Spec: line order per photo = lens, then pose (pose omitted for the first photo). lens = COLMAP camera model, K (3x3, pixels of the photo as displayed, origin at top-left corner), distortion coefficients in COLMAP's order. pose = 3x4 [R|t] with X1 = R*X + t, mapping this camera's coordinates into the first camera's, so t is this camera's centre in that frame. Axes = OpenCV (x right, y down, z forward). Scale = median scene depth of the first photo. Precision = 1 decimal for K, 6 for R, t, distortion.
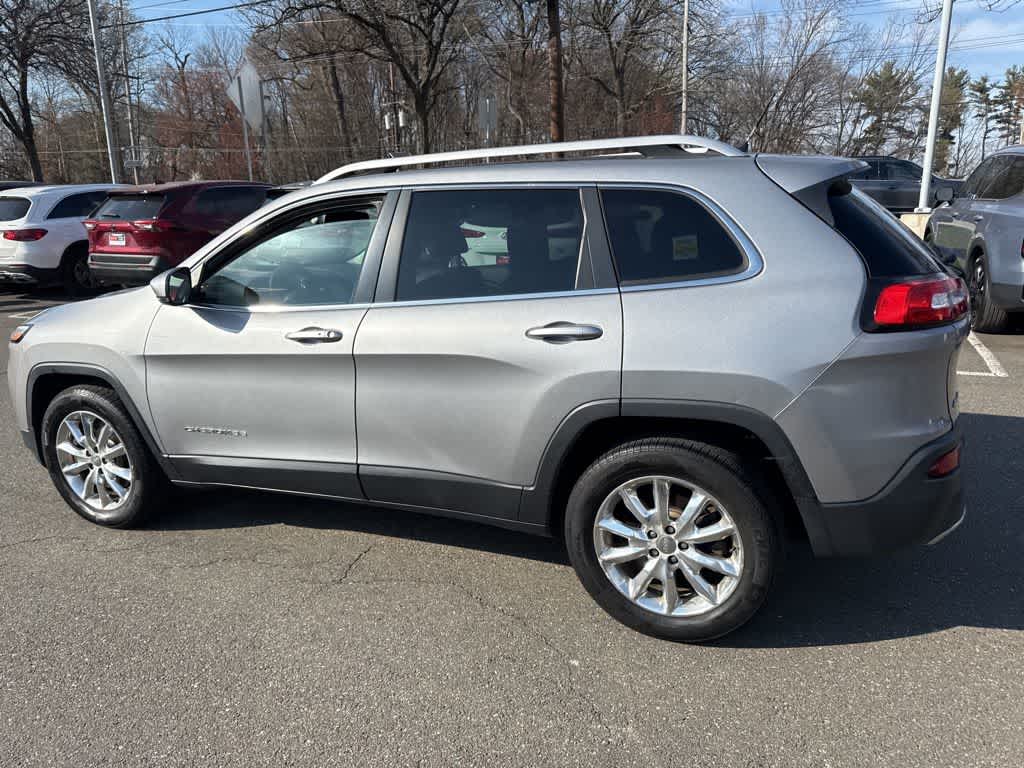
lens RADIAL K [[731.3, 0, 517.1], [0, 731.3, 376.7], [0, 0, 1]] dist [0.036160, -0.038172]
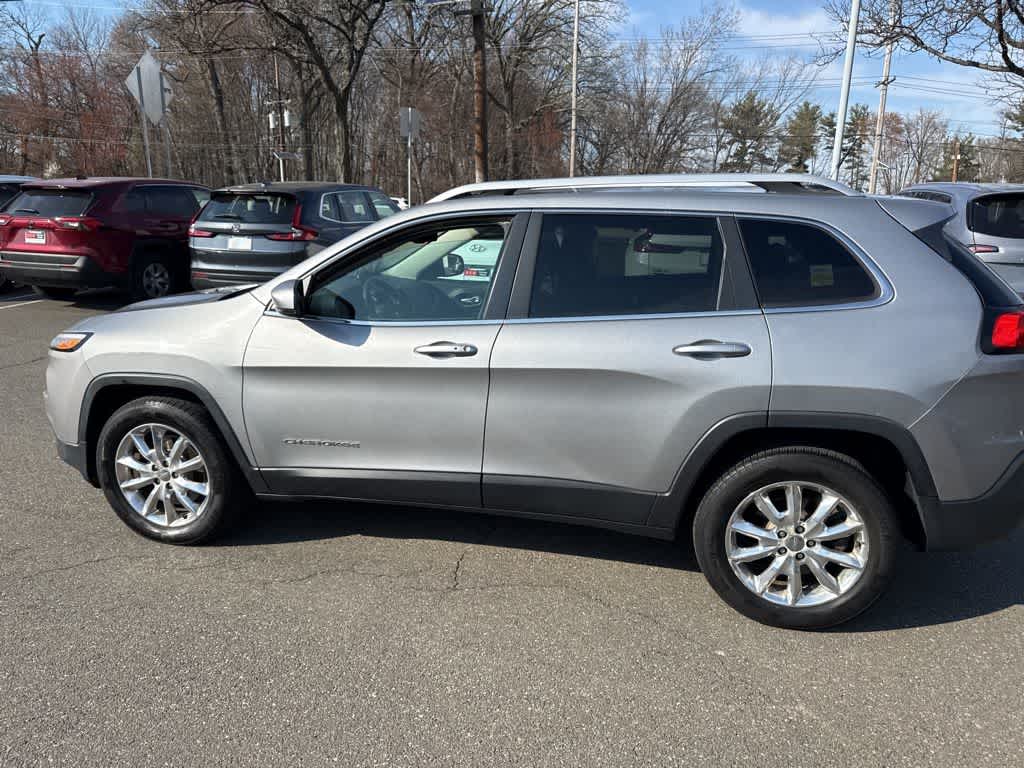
lens RADIAL K [[733.5, 0, 512.0], [0, 733.5, 384.0], [0, 0, 1]] dist [0.031665, -0.036321]
pose [[0.987198, 0.004261, 0.159440, -0.289999], [-0.003749, 0.999987, -0.003515, -0.003759], [-0.159453, 0.002872, 0.987201, -0.023229]]
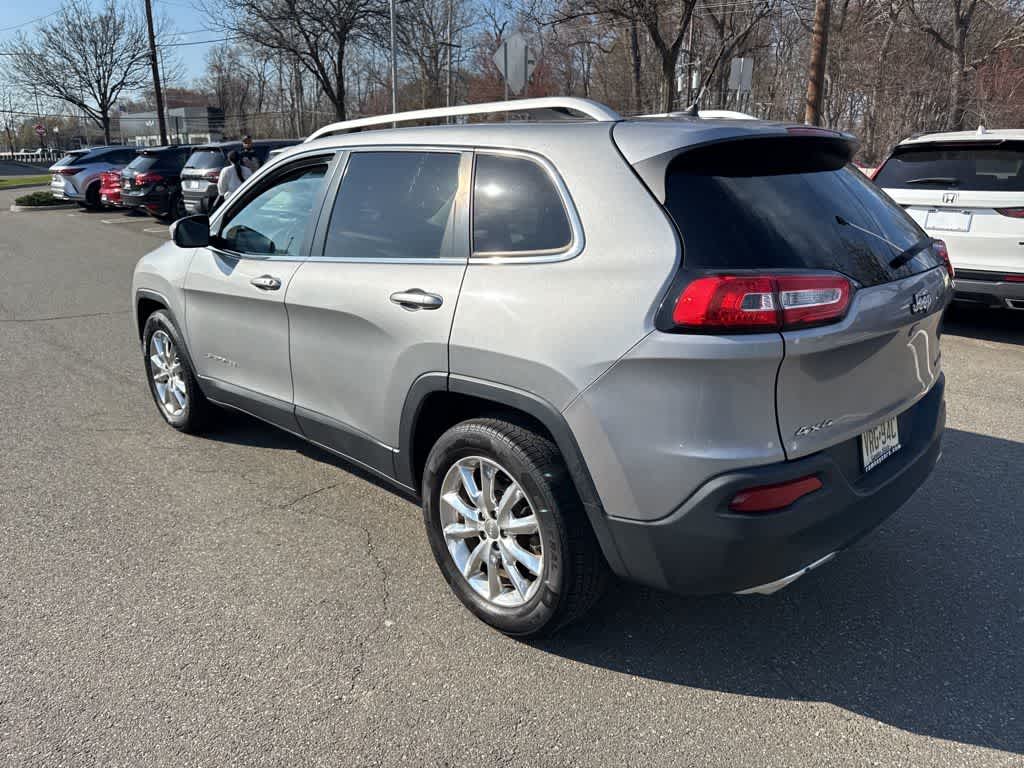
lens RADIAL K [[731.3, 0, 517.1], [0, 731.3, 376.7], [0, 0, 1]] dist [0.036160, -0.038172]
pose [[0.923837, 0.132503, -0.359123, 0.405910], [-0.116287, 0.990987, 0.066493, -0.027628], [0.364696, -0.019667, 0.930919, 0.089458]]
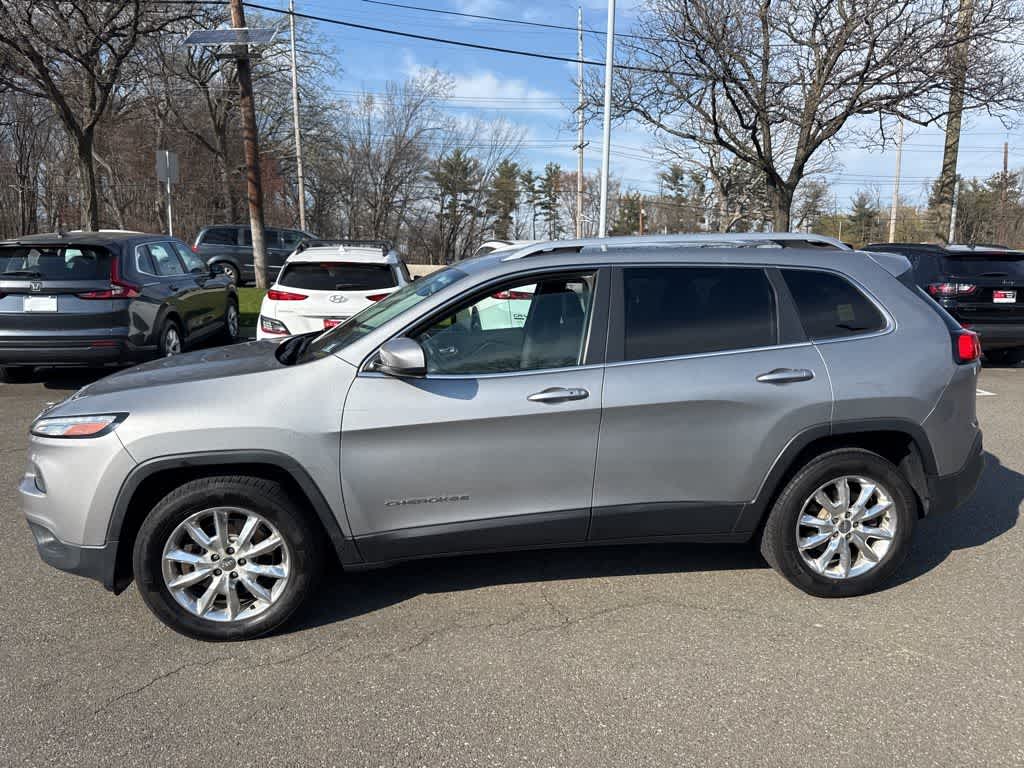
lens RADIAL K [[733.8, 0, 525.9], [0, 733.8, 388.4], [0, 0, 1]] dist [0.032315, -0.037650]
pose [[0.852282, -0.061291, 0.519479, -0.741005], [0.096738, 0.994449, -0.041383, -0.021162], [-0.514059, 0.085523, 0.853481, 0.074134]]
